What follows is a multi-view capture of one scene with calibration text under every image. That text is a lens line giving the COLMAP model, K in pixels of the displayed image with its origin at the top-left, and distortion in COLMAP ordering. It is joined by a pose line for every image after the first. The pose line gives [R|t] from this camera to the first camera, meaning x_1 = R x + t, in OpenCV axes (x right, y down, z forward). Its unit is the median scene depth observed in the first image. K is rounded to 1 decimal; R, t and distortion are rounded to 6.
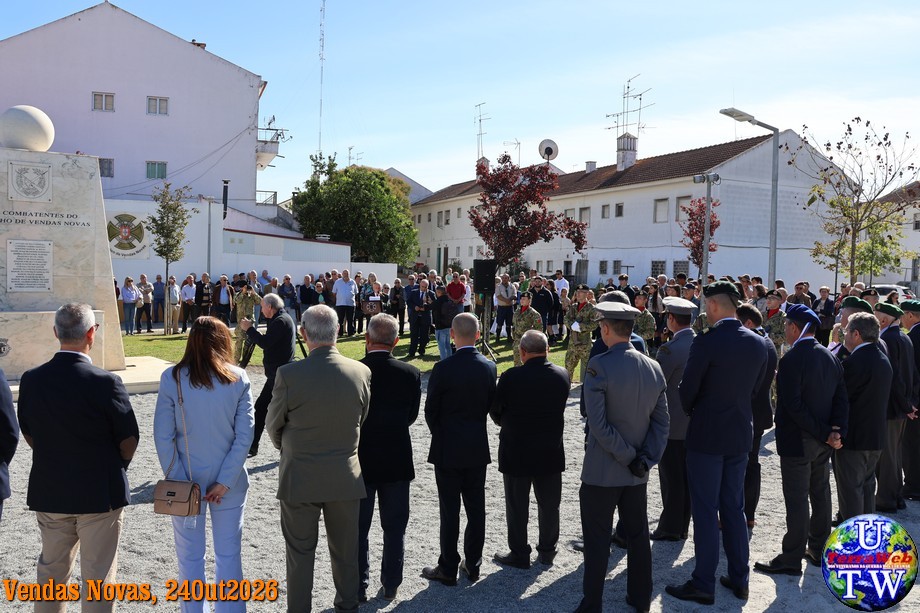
lens RADIAL K [[817.9, 0, 460.0], [0, 817.9, 306.5], [0, 0, 1]] dist [-0.133127, 0.135281]
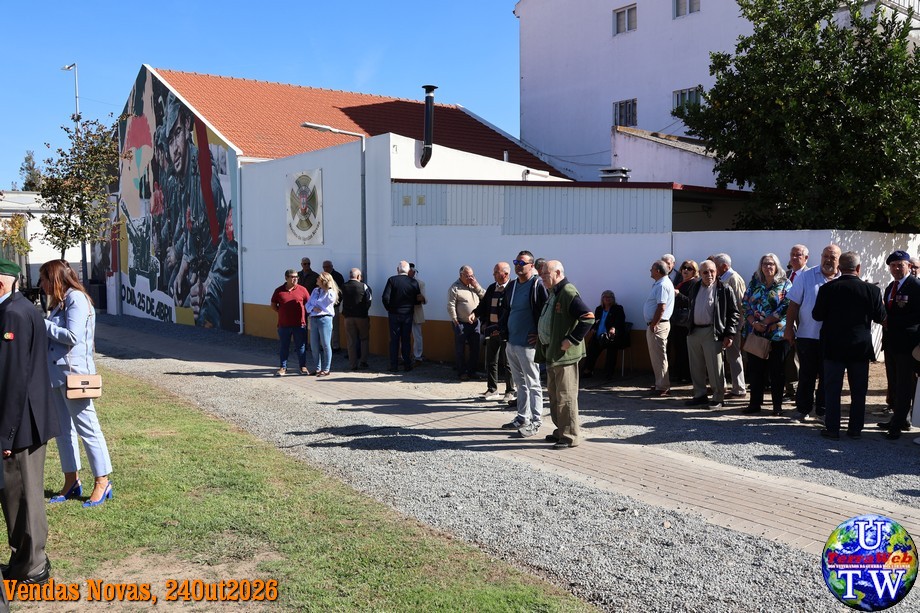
lens RADIAL K [[785.8, 0, 460.0], [0, 785.8, 306.5], [0, 0, 1]] dist [-0.139976, 0.100498]
pose [[0.299812, 0.034701, -0.953367, 0.233656], [-0.028070, 0.999226, 0.027542, -0.032895], [0.953585, 0.018504, 0.300555, 0.999956]]
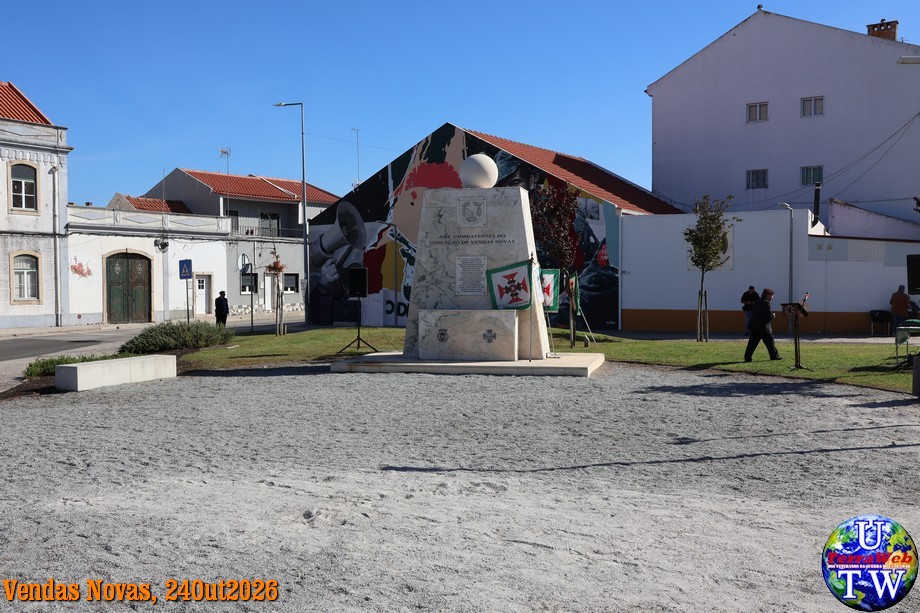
lens RADIAL K [[929.8, 0, 460.0], [0, 929.8, 306.5], [0, 0, 1]] dist [-0.010607, 0.022456]
pose [[0.609480, -0.004869, -0.792786, 0.355589], [-0.016377, 0.999690, -0.018730, 0.015665], [0.792632, 0.024399, 0.609212, 0.024024]]
